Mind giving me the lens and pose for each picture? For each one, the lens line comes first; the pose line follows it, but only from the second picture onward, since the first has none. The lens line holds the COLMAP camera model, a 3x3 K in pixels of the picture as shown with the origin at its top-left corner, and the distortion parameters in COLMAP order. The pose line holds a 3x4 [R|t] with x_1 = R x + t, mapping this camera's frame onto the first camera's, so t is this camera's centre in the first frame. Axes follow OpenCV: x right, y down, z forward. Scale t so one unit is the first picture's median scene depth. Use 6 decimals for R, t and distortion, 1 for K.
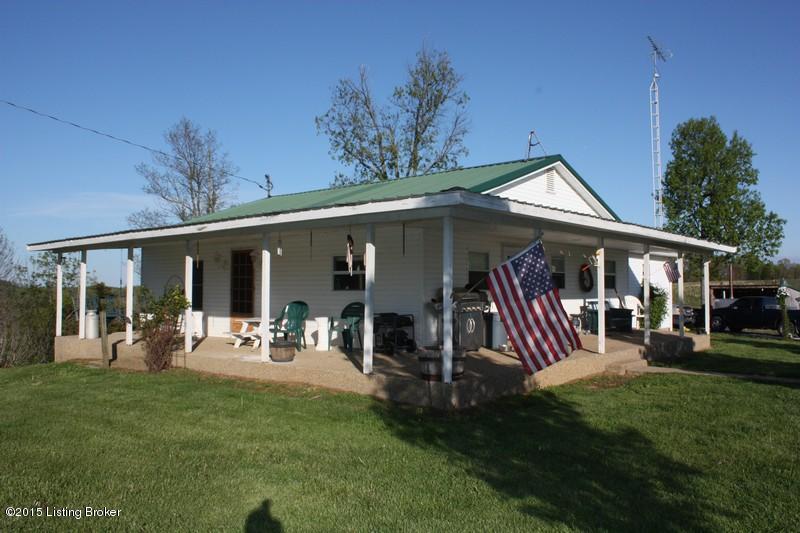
lens RADIAL K [[677.0, 0, 400.0], [0, 677.0, 266.5], [0, 0, 1]] dist [-0.155752, 0.106433]
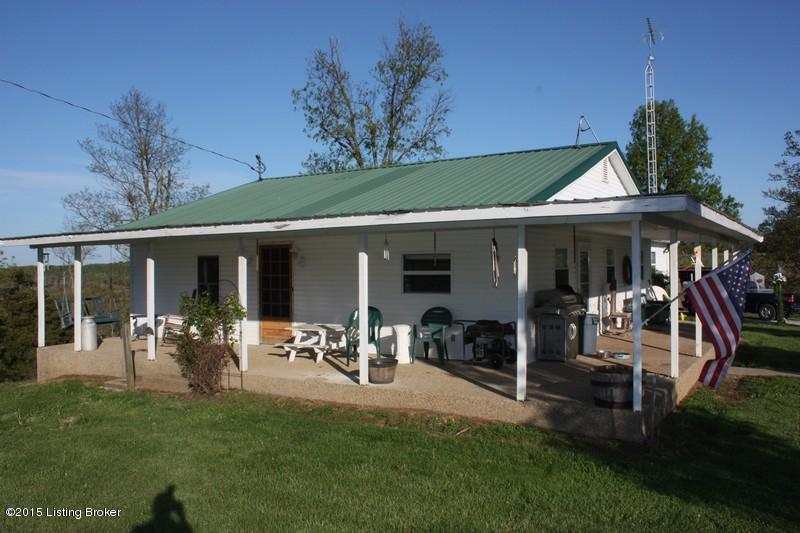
lens RADIAL K [[677.0, 0, 400.0], [0, 677.0, 266.5], [0, 0, 1]] dist [-0.155752, 0.106433]
pose [[0.988963, -0.010697, 0.147773, -0.130929], [0.005302, 0.999306, 0.036860, -0.017641], [-0.148065, -0.035670, 0.988334, 0.072940]]
